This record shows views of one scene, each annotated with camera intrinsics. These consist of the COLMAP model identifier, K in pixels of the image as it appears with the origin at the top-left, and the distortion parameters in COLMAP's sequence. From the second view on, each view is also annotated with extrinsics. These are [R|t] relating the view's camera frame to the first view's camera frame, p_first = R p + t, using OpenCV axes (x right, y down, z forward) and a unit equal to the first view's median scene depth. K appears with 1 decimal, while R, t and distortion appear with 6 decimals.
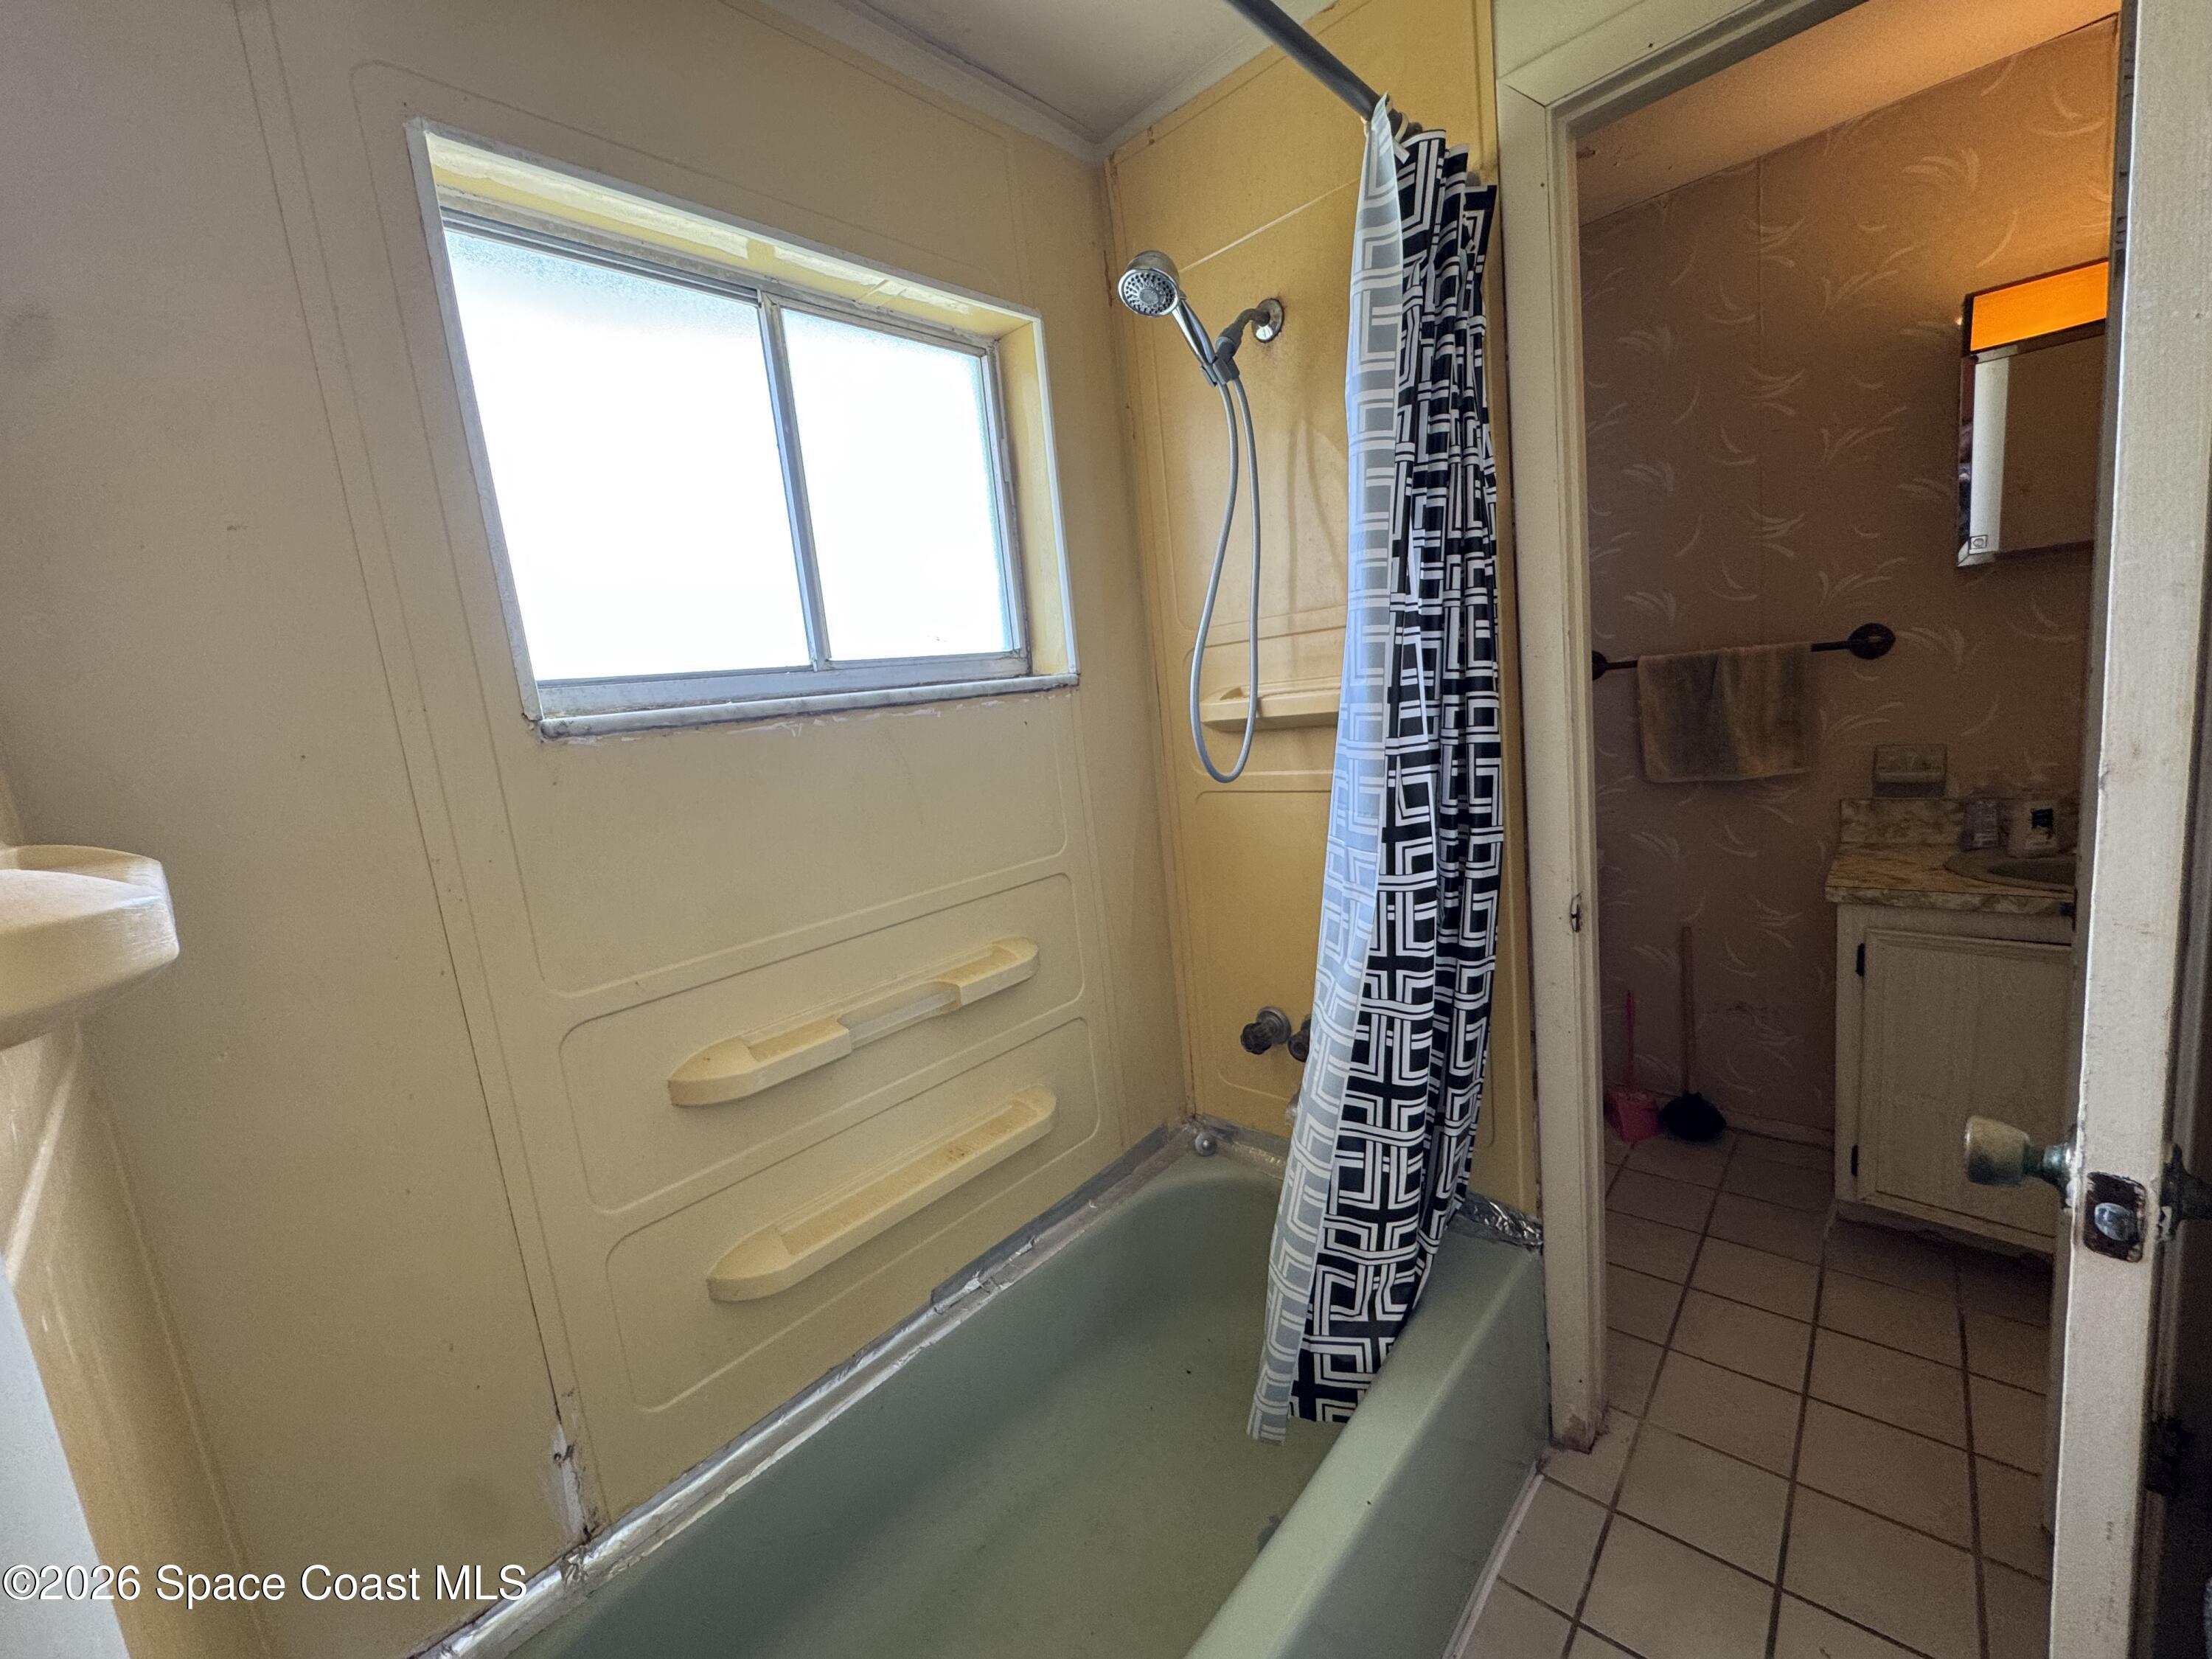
lens RADIAL K [[888.0, 0, 1103.1], [0, 888.0, 827.9], [0, 0, 1]] dist [-0.002015, -0.000506]
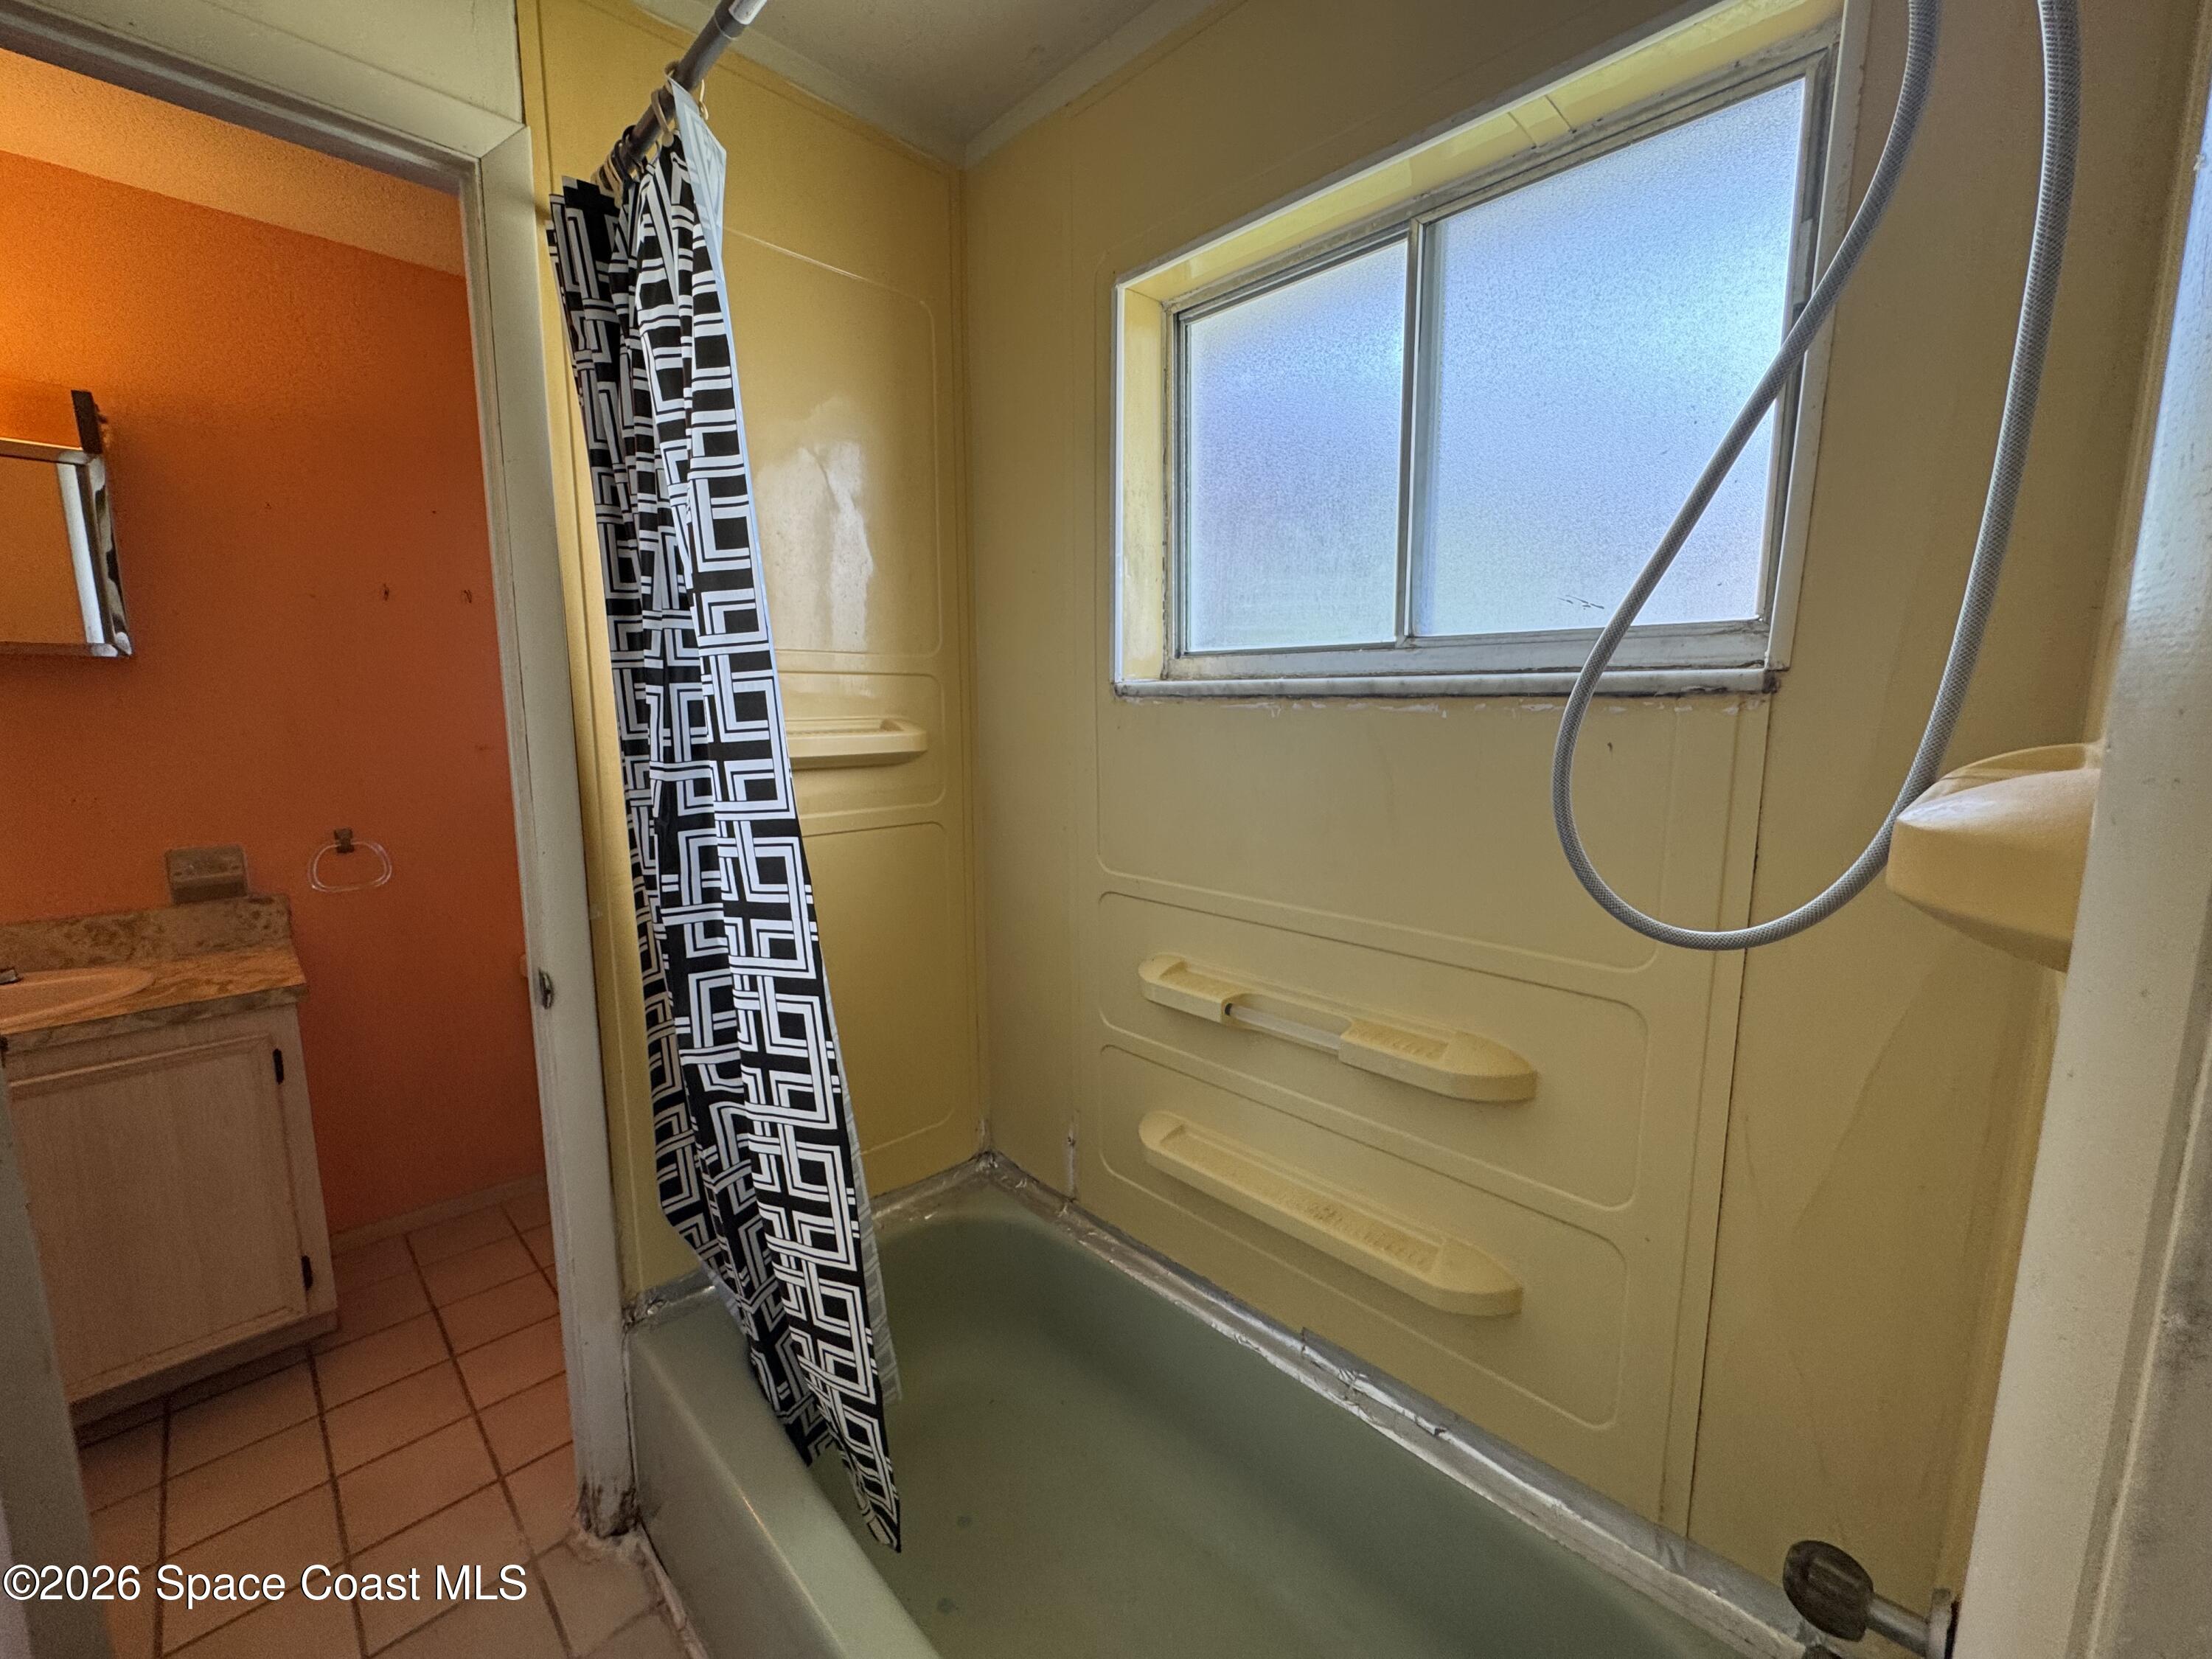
lens RADIAL K [[888.0, 0, 1103.1], [0, 888.0, 827.9], [0, 0, 1]] dist [-0.002015, -0.000506]
pose [[-0.060123, 0.250829, -0.966162, 0.621895], [-0.142830, 0.955792, 0.257025, -0.197523], [0.987920, 0.153450, -0.021639, 0.778426]]
